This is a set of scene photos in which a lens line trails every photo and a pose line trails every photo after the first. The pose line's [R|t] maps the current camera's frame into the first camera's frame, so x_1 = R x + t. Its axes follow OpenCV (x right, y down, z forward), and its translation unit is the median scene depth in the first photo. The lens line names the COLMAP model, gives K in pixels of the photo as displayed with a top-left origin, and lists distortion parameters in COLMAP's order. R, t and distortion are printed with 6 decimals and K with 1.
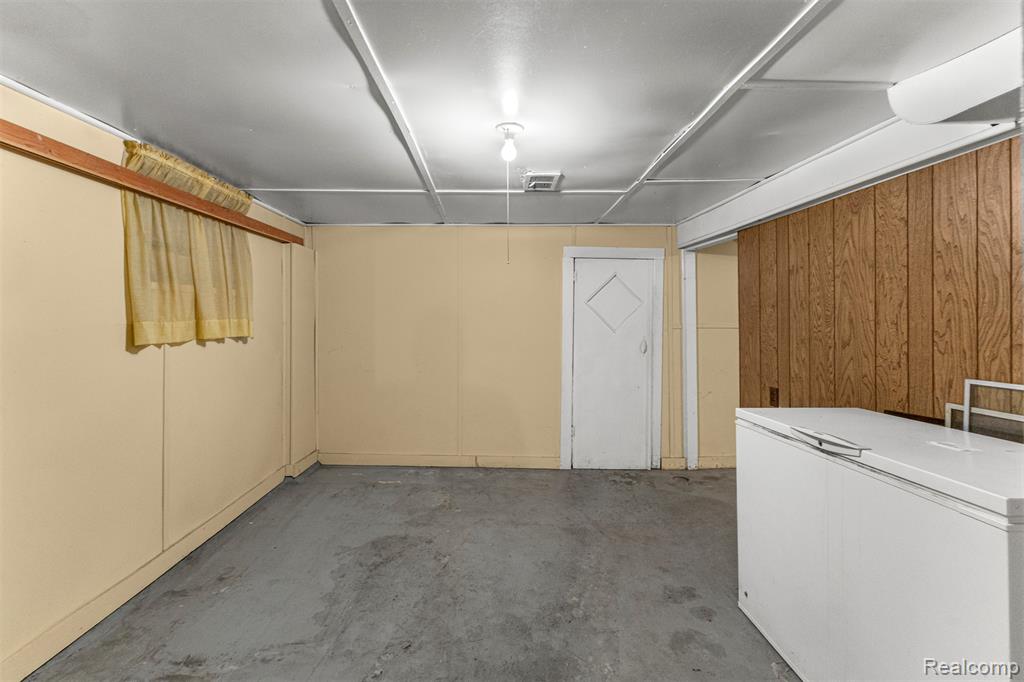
lens RADIAL K [[453.8, 0, 510.6], [0, 453.8, 330.7], [0, 0, 1]] dist [0.006440, 0.000091]
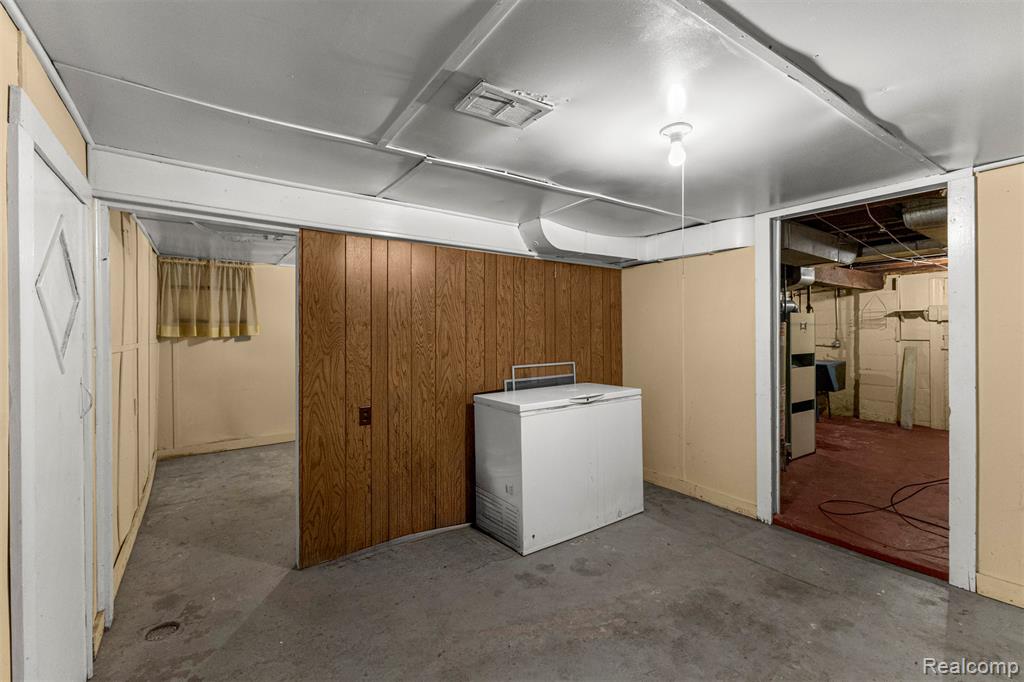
lens RADIAL K [[444.4, 0, 513.1], [0, 444.4, 338.4], [0, 0, 1]] dist [0.004808, 0.000152]
pose [[-0.543541, -0.001313, 0.839382, -0.562795], [0.025218, 0.999522, 0.017894, -0.044042], [-0.839004, 0.030893, -0.543248, 1.718842]]
